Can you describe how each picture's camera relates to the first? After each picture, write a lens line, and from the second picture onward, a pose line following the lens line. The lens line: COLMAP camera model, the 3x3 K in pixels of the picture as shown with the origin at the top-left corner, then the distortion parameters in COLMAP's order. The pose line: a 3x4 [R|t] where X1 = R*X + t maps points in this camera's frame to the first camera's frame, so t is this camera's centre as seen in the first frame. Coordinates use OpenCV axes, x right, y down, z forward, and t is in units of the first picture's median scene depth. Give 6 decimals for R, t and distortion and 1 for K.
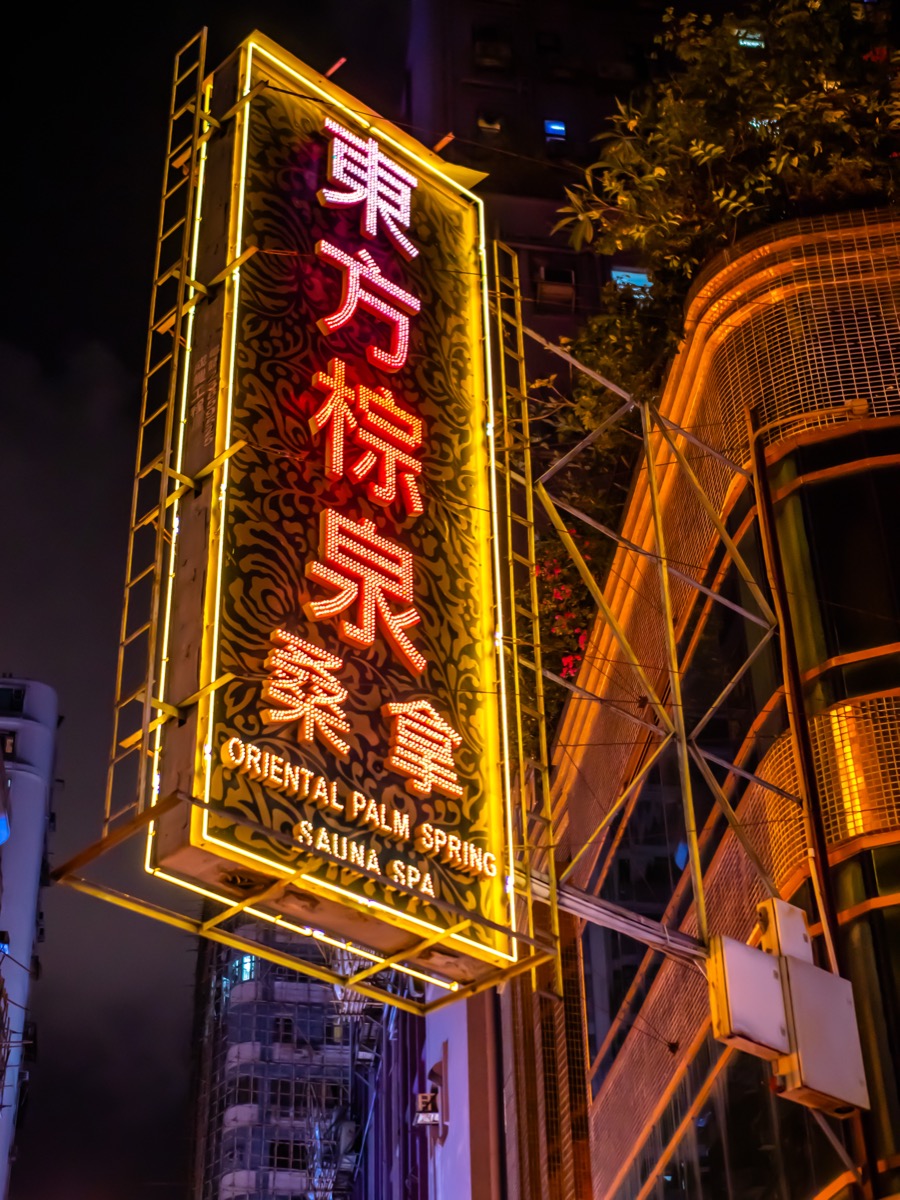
lens RADIAL K [[1909.2, 0, 439.2], [0, 1909.2, 606.6], [0, 0, 1]] dist [-0.044623, 0.000000]
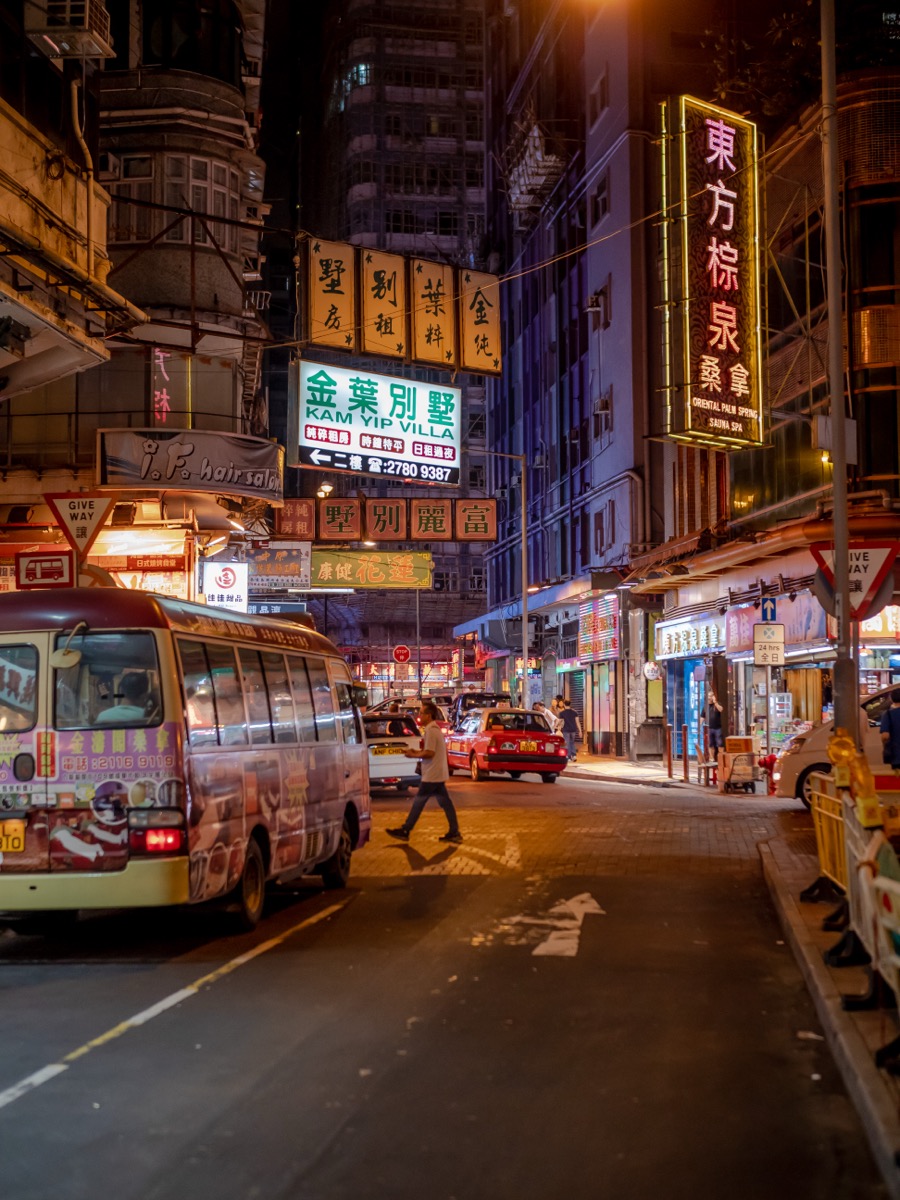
lens RADIAL K [[1761.8, 0, 456.6], [0, 1761.8, 602.0], [0, 0, 1]] dist [-0.024324, 0.000000]
pose [[0.999571, 0.015407, 0.024903, -0.519579], [-0.026178, 0.851274, 0.524068, -1.084798], [-0.013125, -0.524495, 0.851312, -1.630643]]
